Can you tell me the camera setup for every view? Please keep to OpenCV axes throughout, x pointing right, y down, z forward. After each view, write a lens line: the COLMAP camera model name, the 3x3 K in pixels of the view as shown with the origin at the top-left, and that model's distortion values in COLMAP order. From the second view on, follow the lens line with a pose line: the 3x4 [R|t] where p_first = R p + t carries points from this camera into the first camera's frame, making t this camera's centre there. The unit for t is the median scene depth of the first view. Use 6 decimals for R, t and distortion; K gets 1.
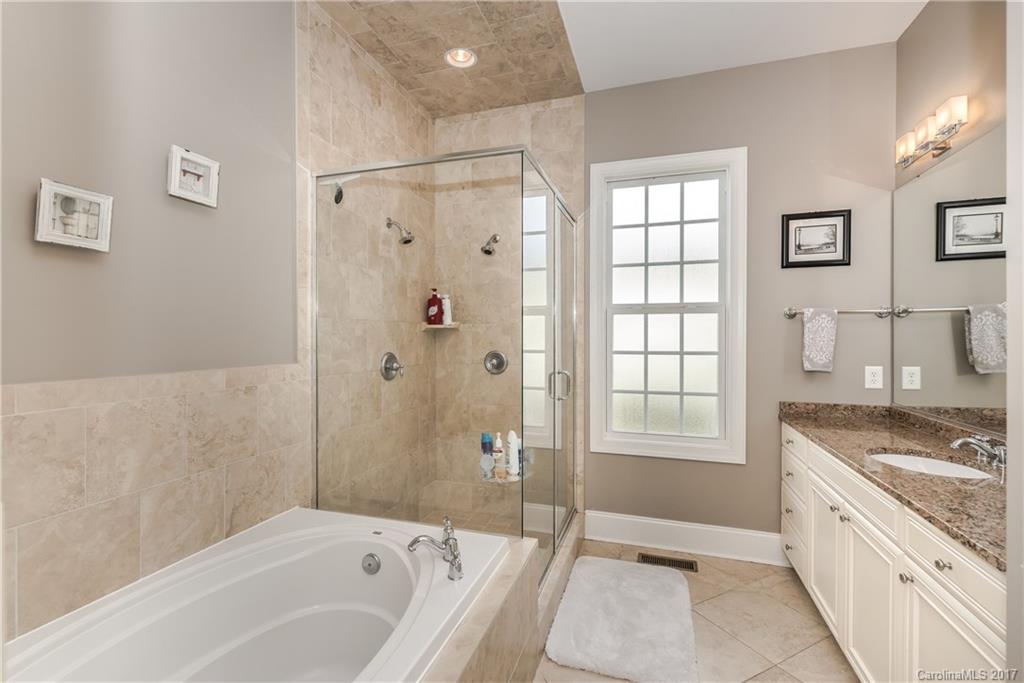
lens RADIAL K [[443.3, 0, 521.1], [0, 443.3, 342.2], [0, 0, 1]] dist [0.000415, -0.000460]
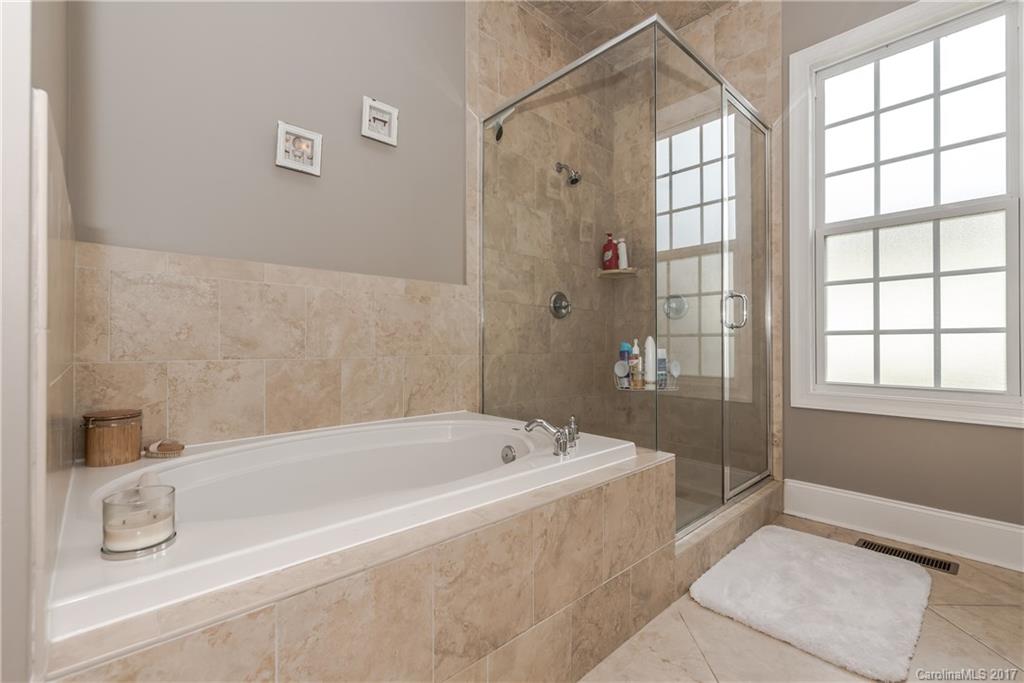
lens RADIAL K [[443.3, 0, 520.7], [0, 443.3, 338.8], [0, 0, 1]] dist [0.000415, -0.000460]
pose [[0.874138, -0.002249, -0.485672, 0.145250], [-0.003670, 0.999930, -0.011236, 0.164806], [0.485663, 0.011604, 0.874069, 0.056947]]
